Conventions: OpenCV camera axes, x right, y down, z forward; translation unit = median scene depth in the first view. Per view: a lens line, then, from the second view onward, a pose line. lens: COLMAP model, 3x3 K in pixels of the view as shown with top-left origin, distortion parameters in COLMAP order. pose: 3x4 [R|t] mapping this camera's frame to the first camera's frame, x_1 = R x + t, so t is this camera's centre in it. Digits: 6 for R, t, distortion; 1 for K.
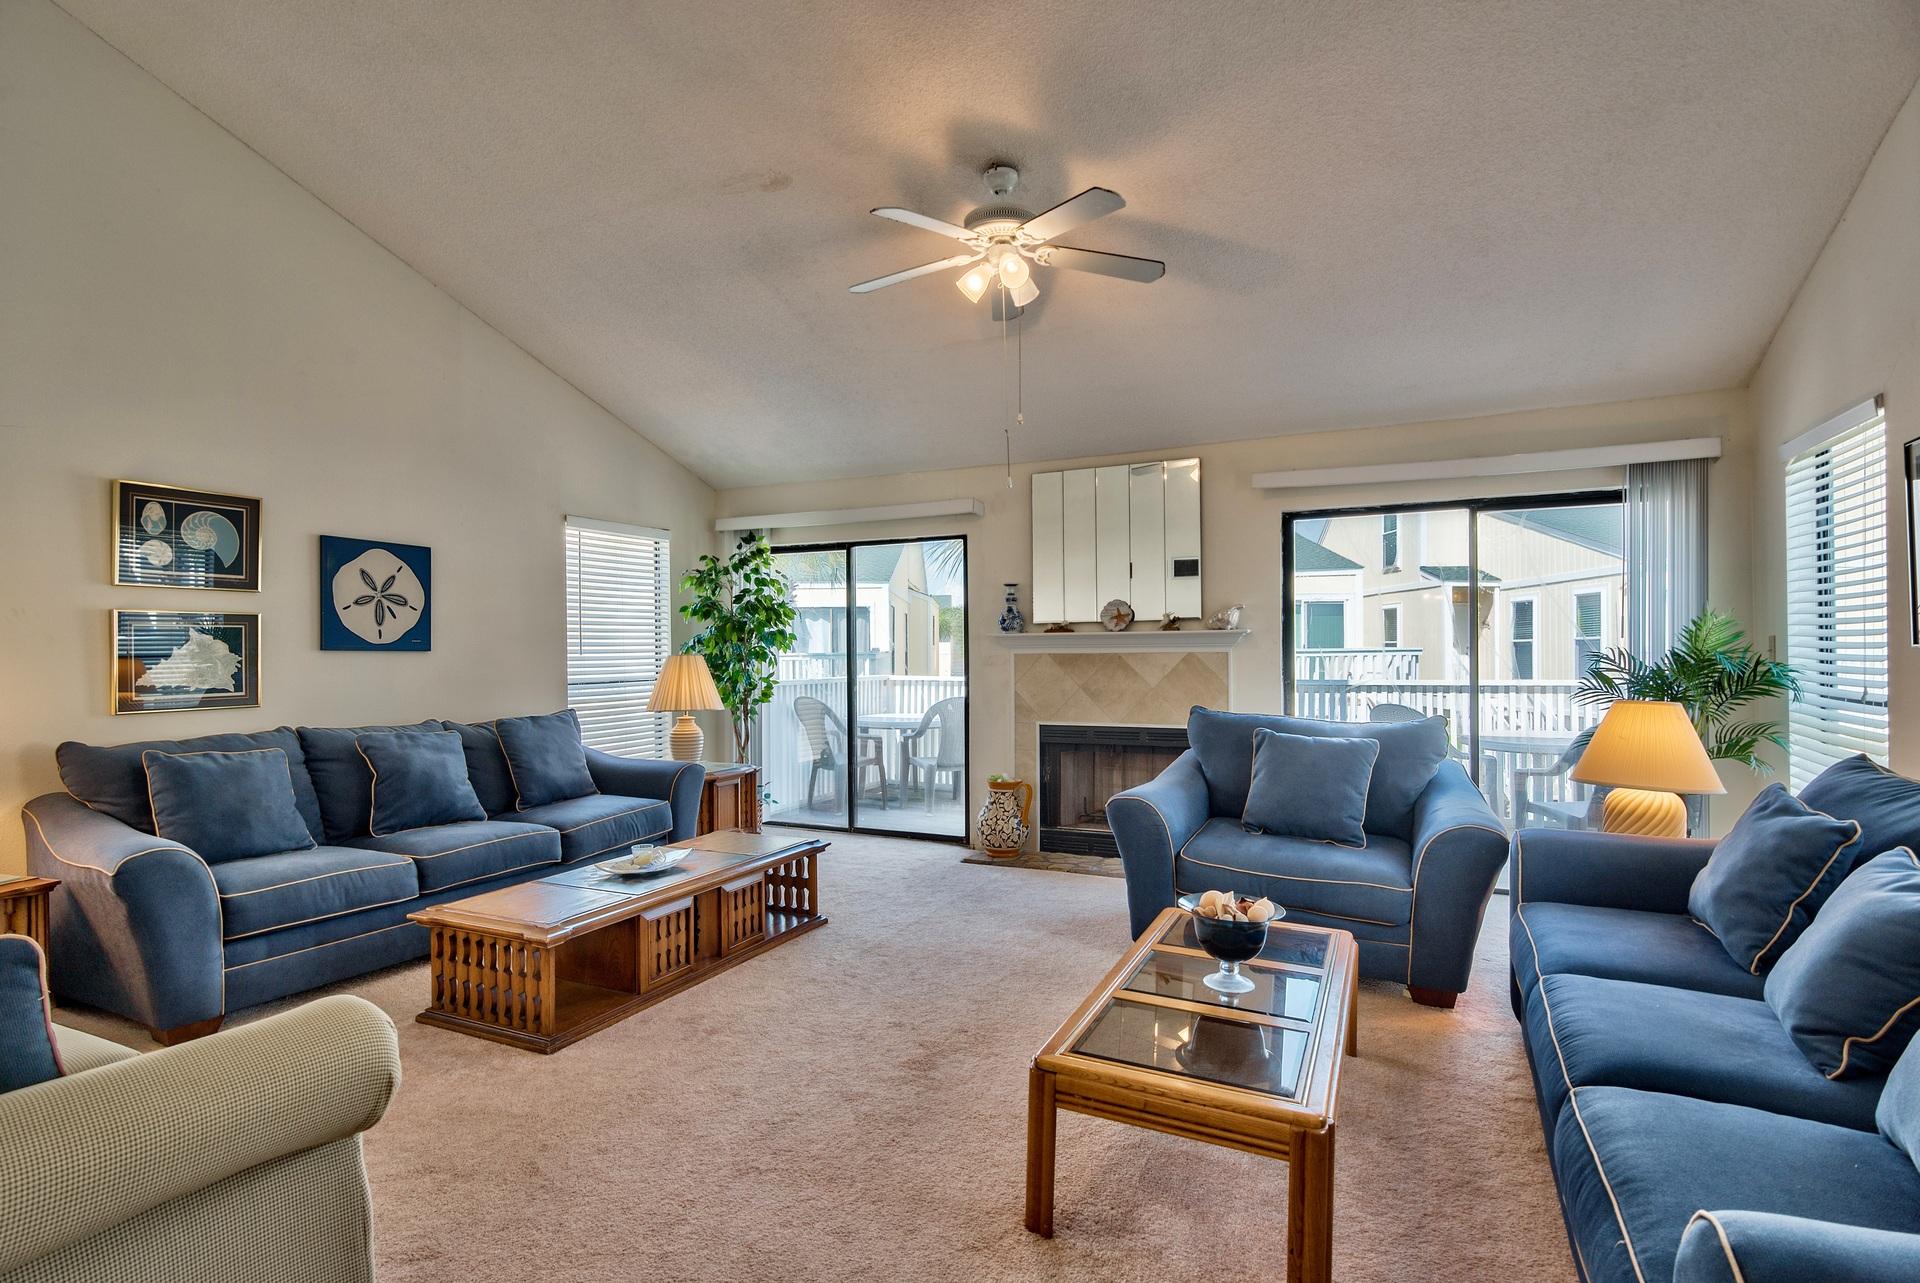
lens RADIAL K [[933.7, 0, 967.8], [0, 933.7, 652.4], [0, 0, 1]] dist [-0.005151, 0.001033]
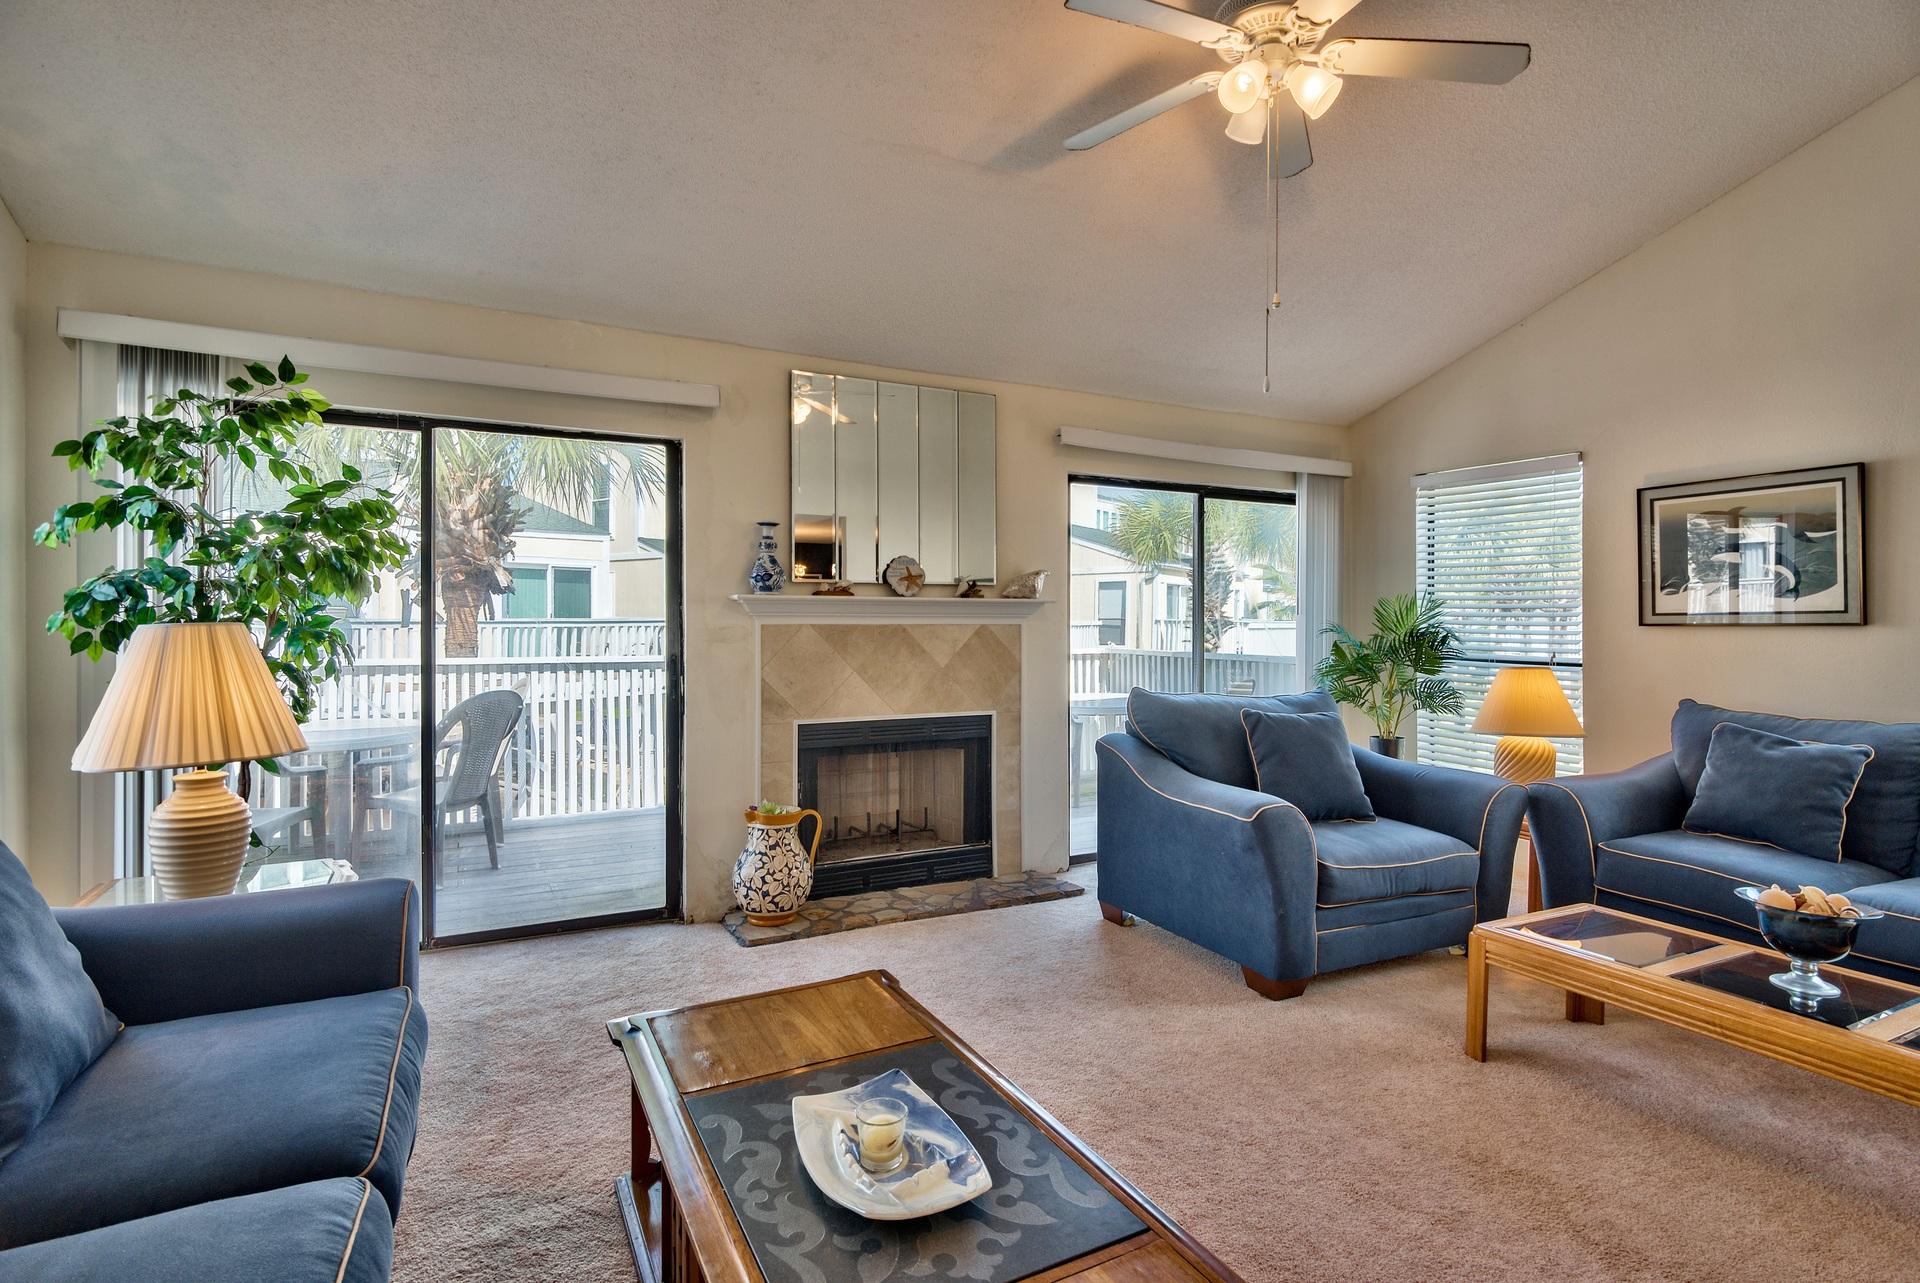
lens RADIAL K [[933.7, 0, 946.0], [0, 933.7, 623.2], [0, 0, 1]] dist [-0.005151, 0.001033]
pose [[0.603671, 0.005067, 0.797218, -0.454638], [-0.005915, 0.999981, -0.001877, 0.000953], [-0.797212, -0.003583, 0.603689, 0.517664]]
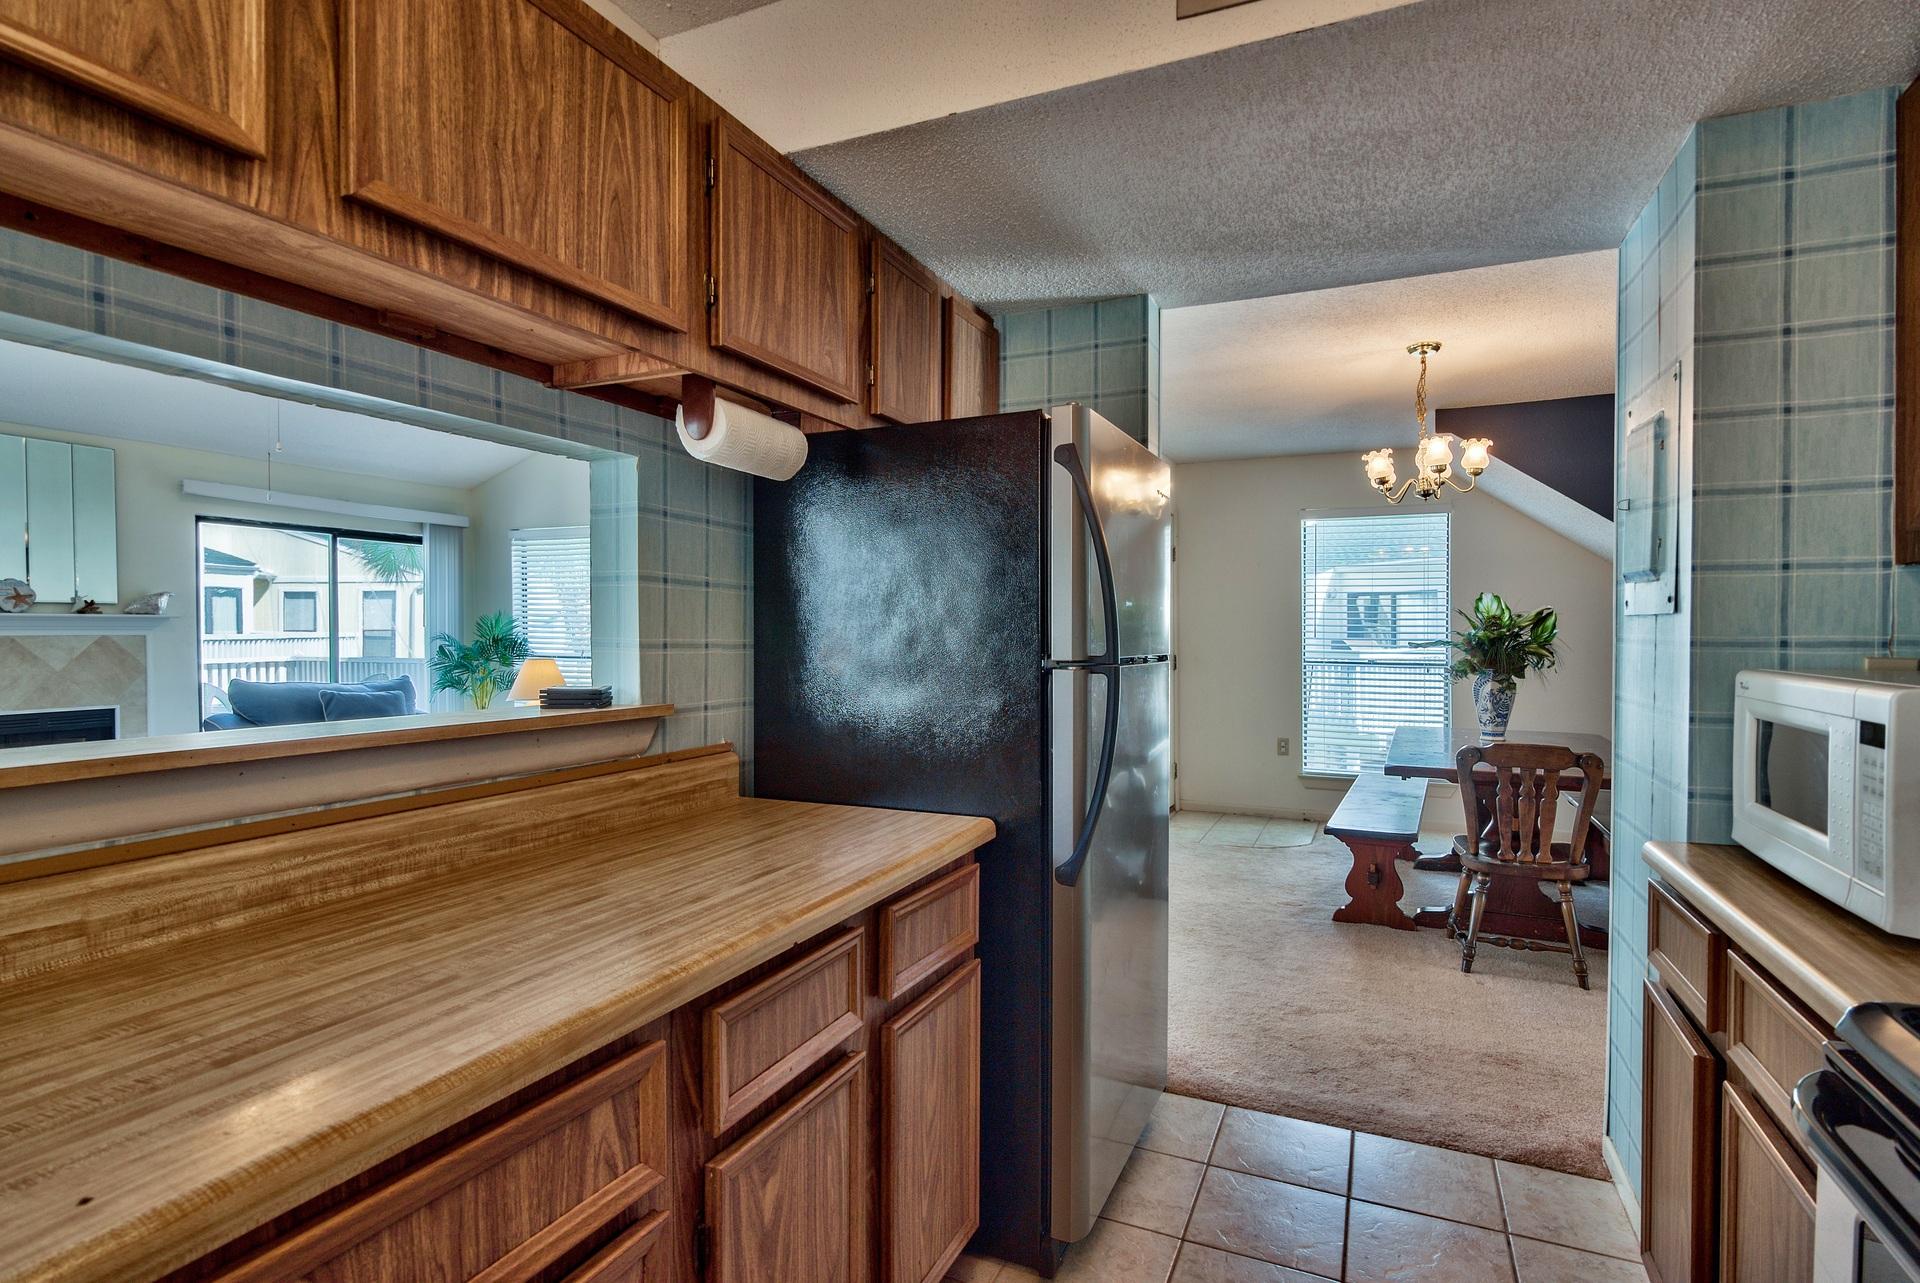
lens RADIAL K [[933.7, 0, 926.5], [0, 933.7, 650.2], [0, 0, 1]] dist [-0.005151, 0.001033]
pose [[-0.023633, -0.014992, 0.999608, -0.817597], [0.004748, 0.999875, 0.015108, 0.005467], [-0.999709, 0.005103, -0.023559, 0.110489]]
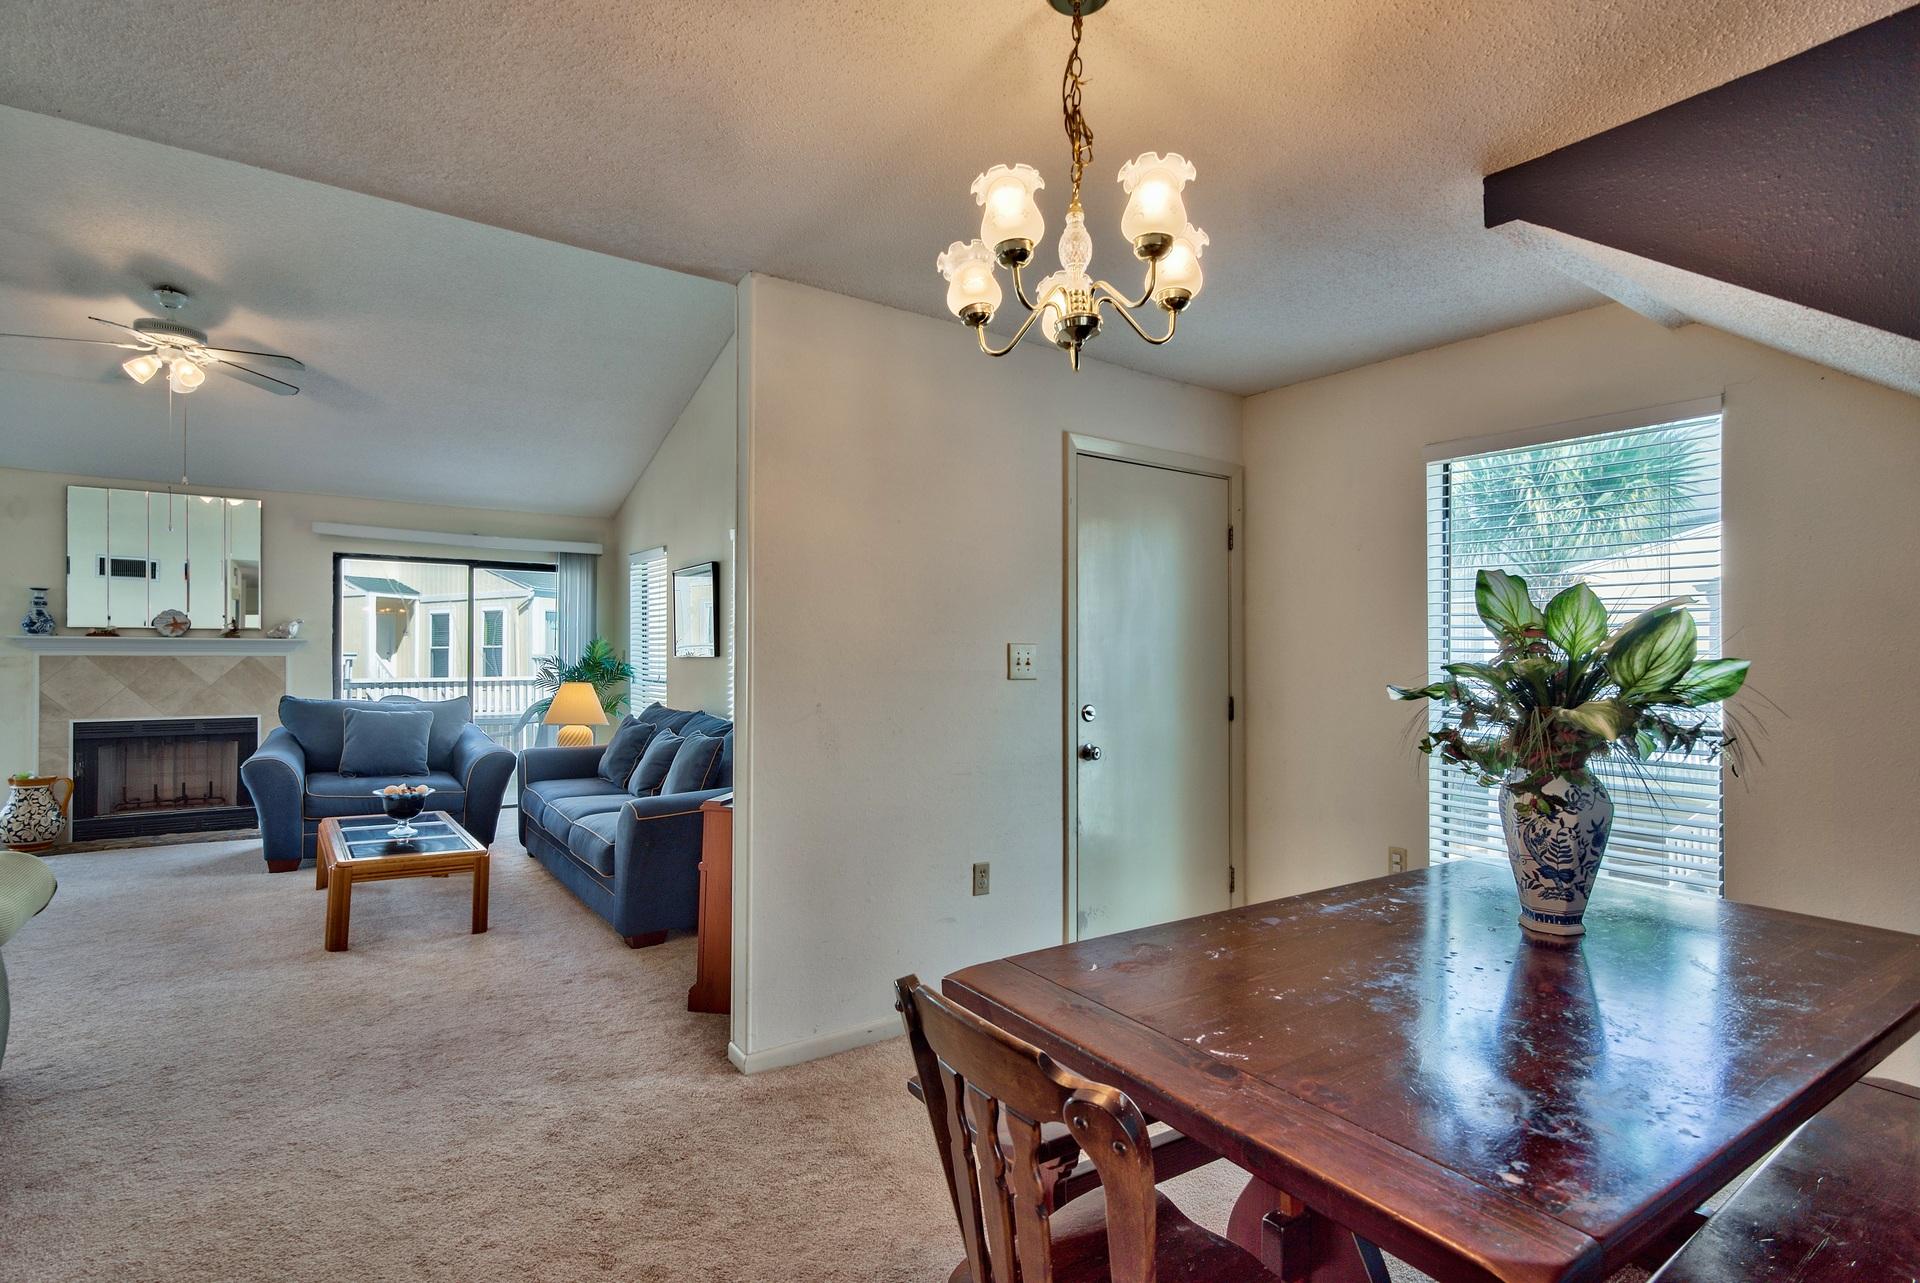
lens RADIAL K [[933.7, 0, 936.9], [0, 933.7, 654.6], [0, 0, 1]] dist [-0.005151, 0.001033]
pose [[0.494565, 0.009941, 0.869084, -0.385060], [-0.007225, 0.999947, -0.007326, 0.000806], [-0.869110, -0.002656, 0.494611, -0.405720]]
